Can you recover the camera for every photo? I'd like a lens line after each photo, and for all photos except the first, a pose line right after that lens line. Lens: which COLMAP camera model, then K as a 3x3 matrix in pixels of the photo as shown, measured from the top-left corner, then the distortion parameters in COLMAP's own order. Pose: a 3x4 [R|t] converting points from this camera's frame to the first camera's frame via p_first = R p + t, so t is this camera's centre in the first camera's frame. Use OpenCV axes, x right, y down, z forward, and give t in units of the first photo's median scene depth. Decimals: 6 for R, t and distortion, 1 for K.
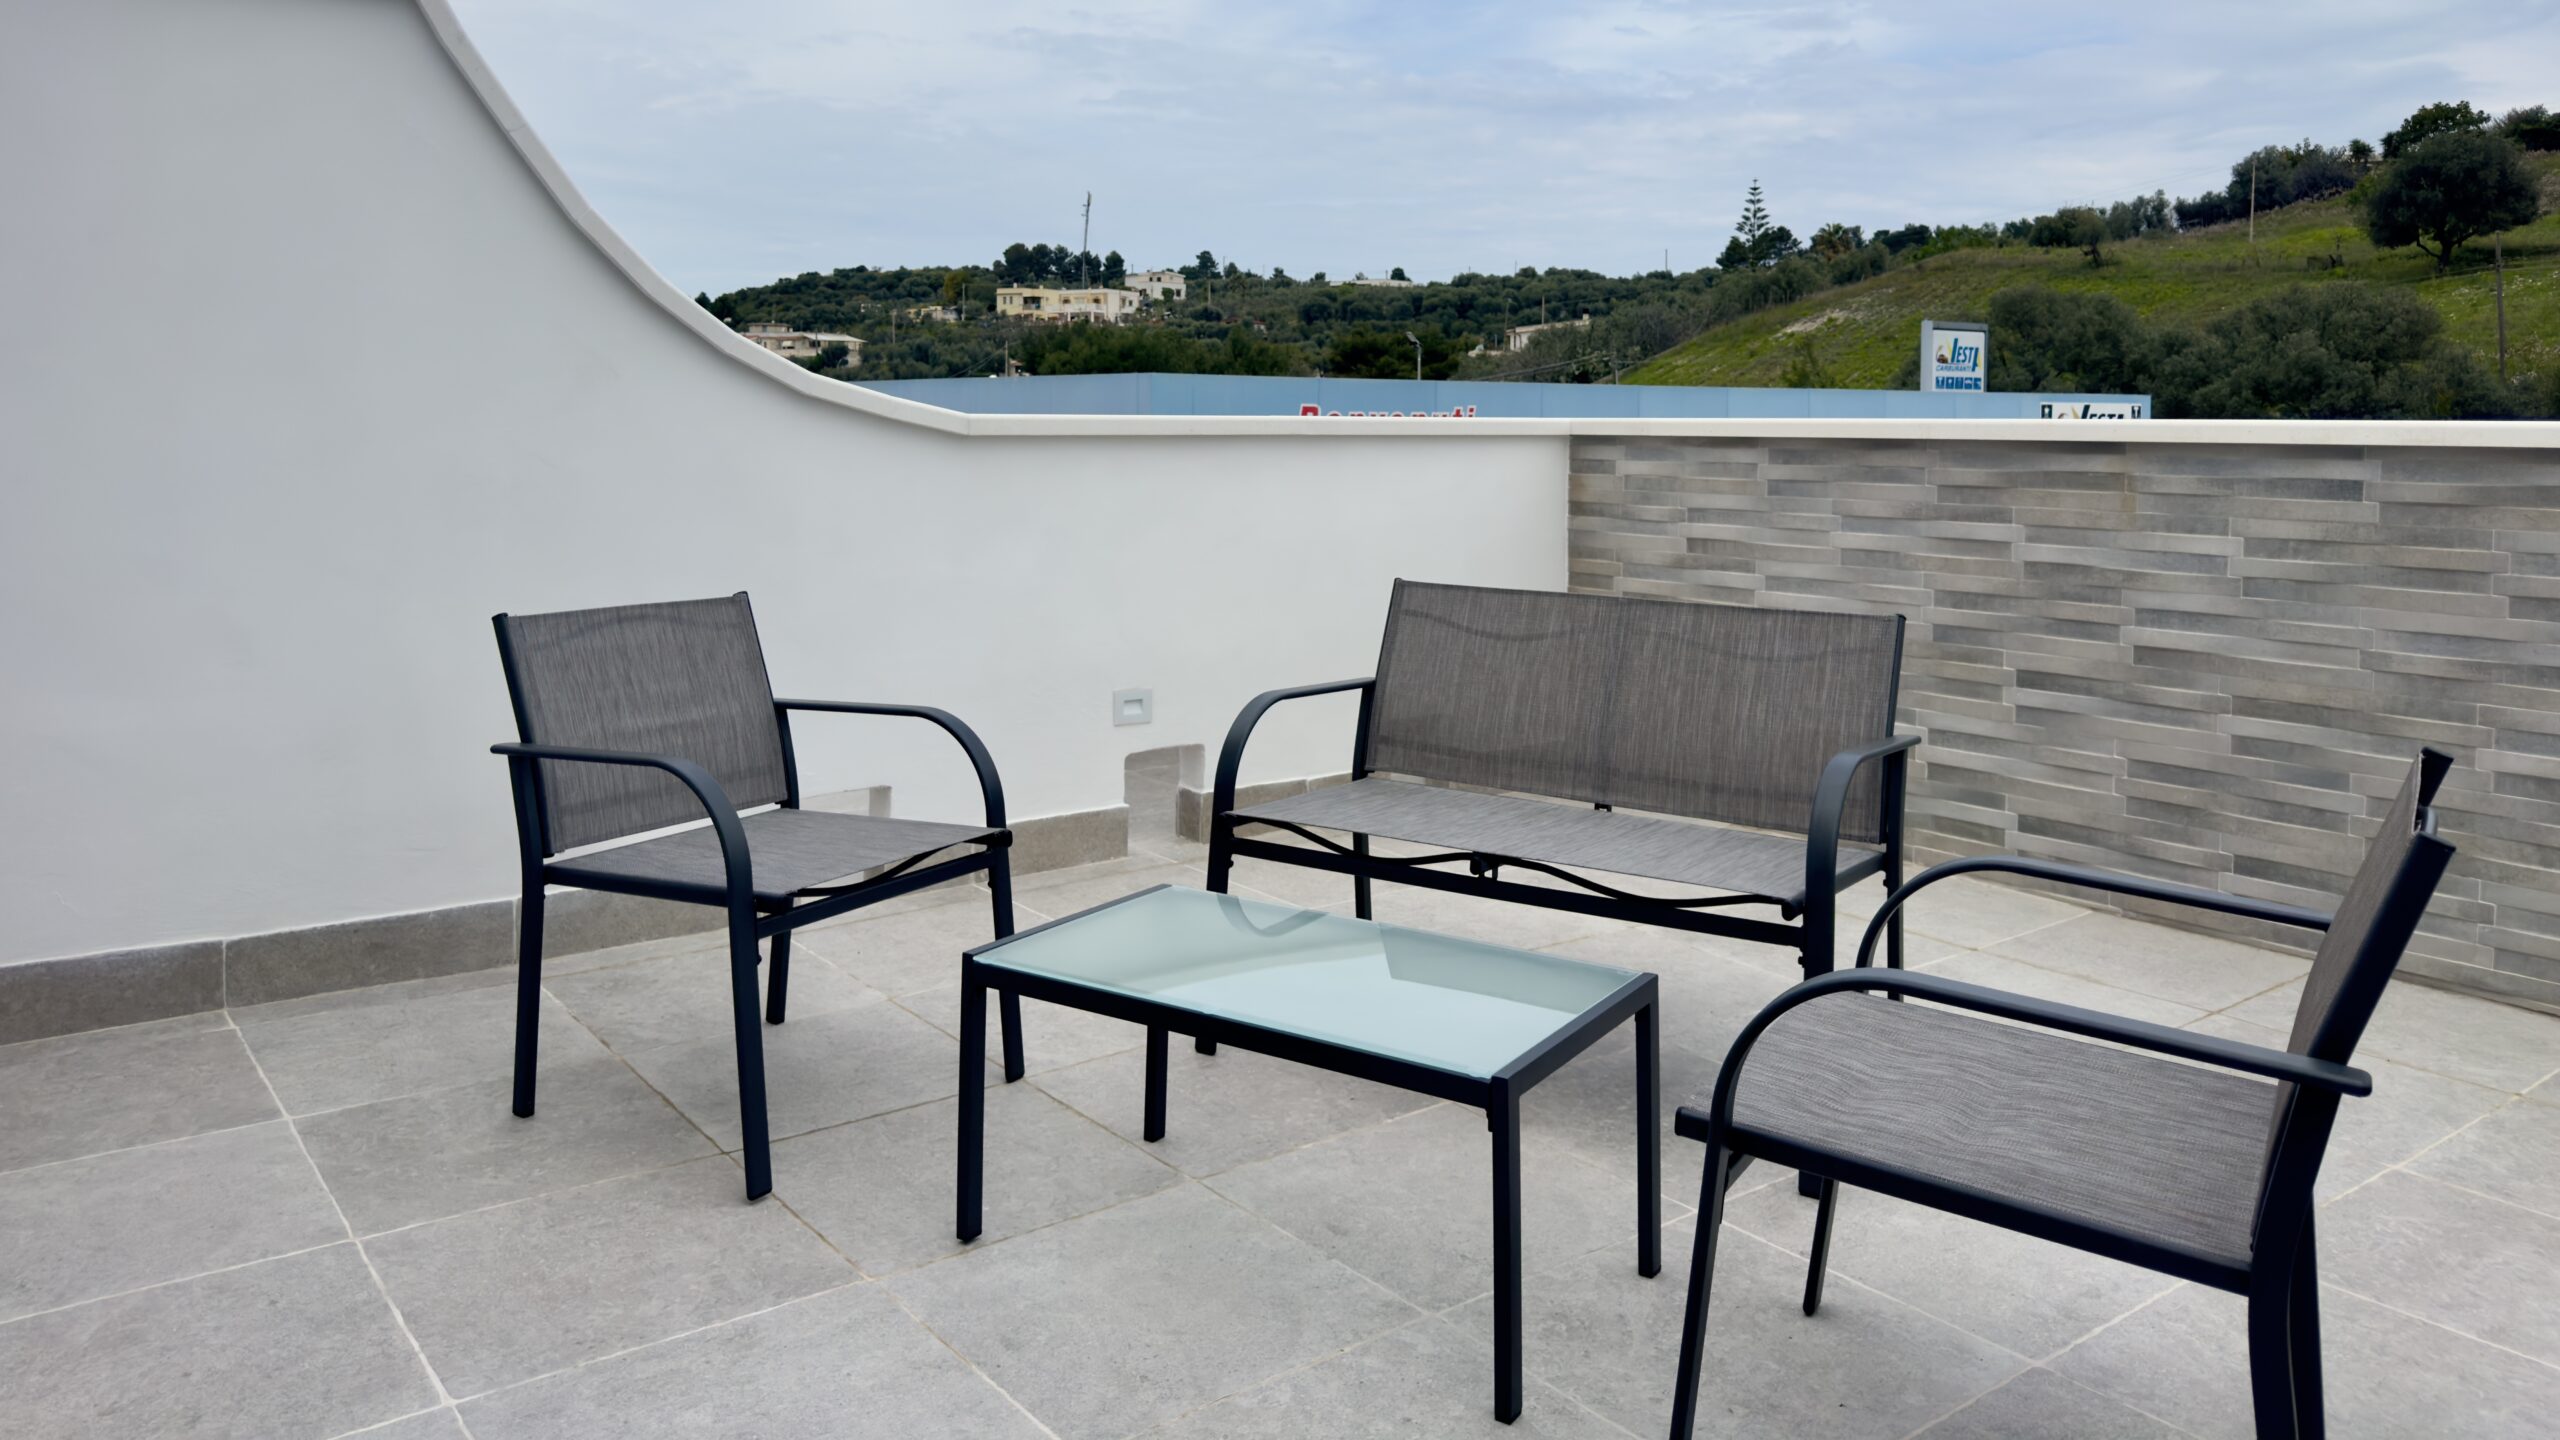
lens RADIAL K [[1790.0, 0, 1280.0], [0, 1790.0, 720.0], [0, 0, 1]] dist [0.163704, -0.346029]
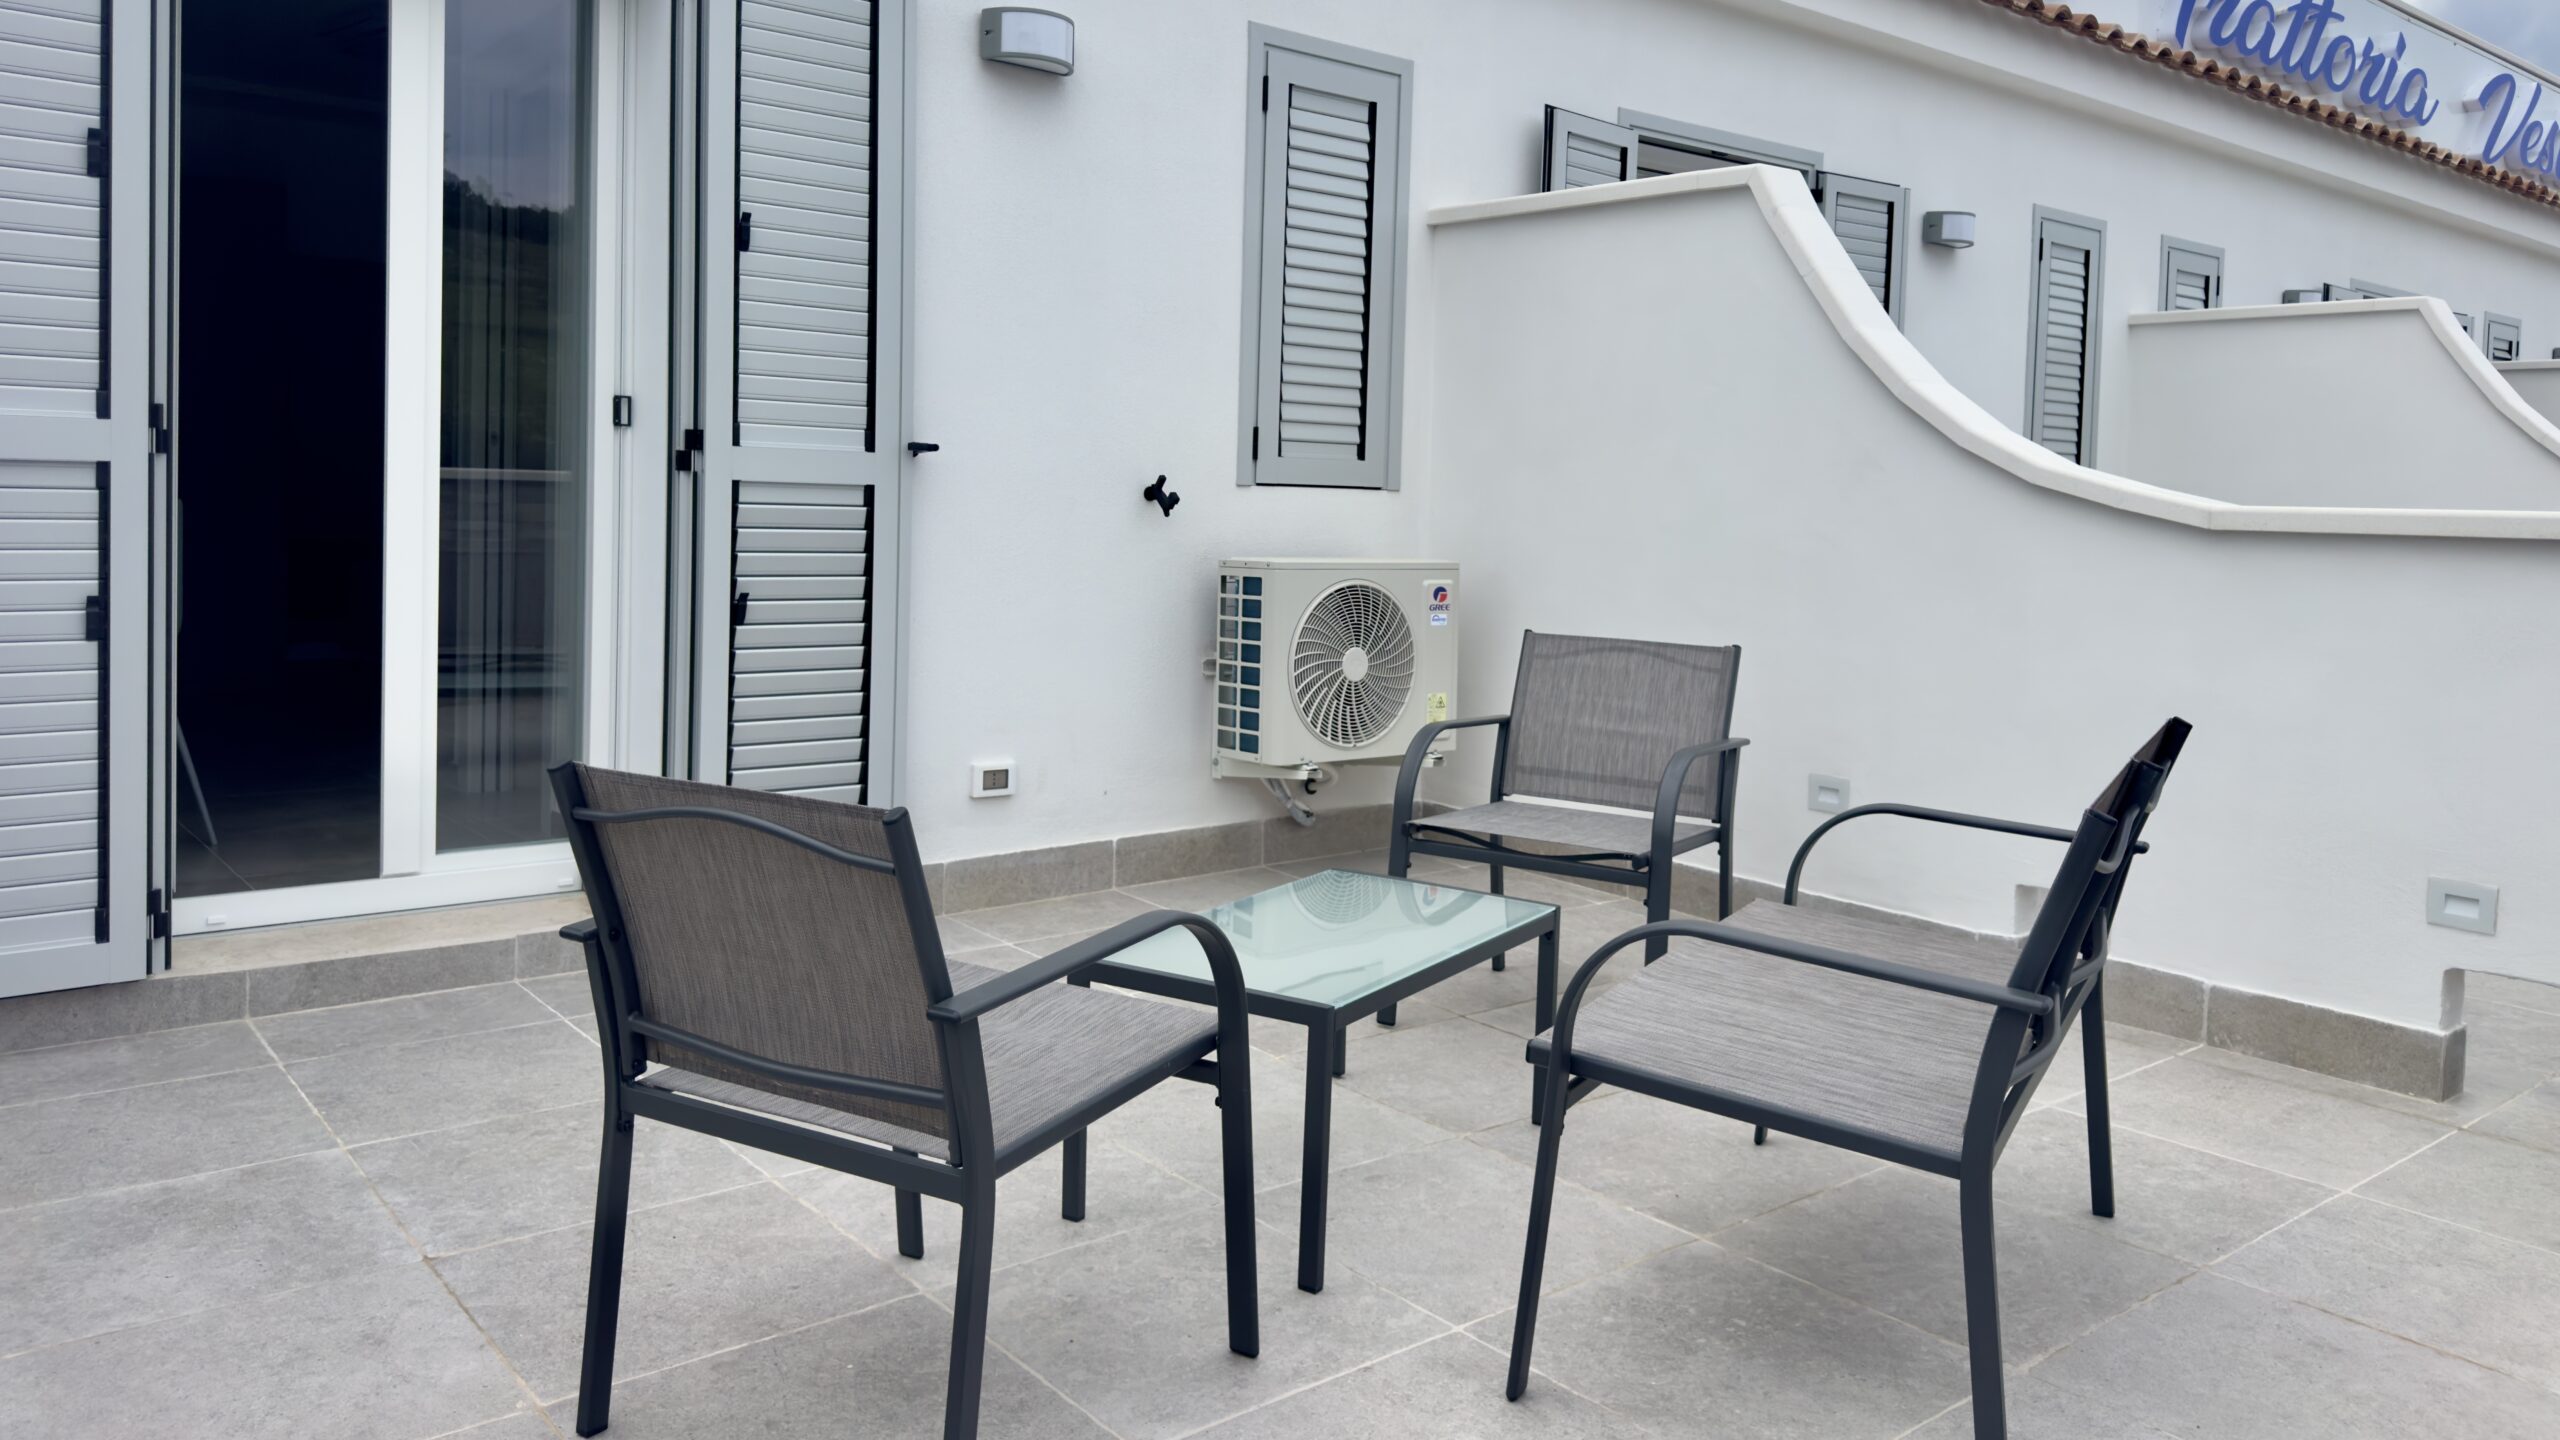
lens RADIAL K [[1790.0, 0, 1280.0], [0, 1790.0, 720.0], [0, 0, 1]] dist [0.163704, -0.346029]
pose [[0.022235, 0.126053, -0.991774, 0.961624], [-0.196177, 0.973284, 0.119305, -0.113658], [0.980316, 0.191910, 0.046369, 0.692346]]
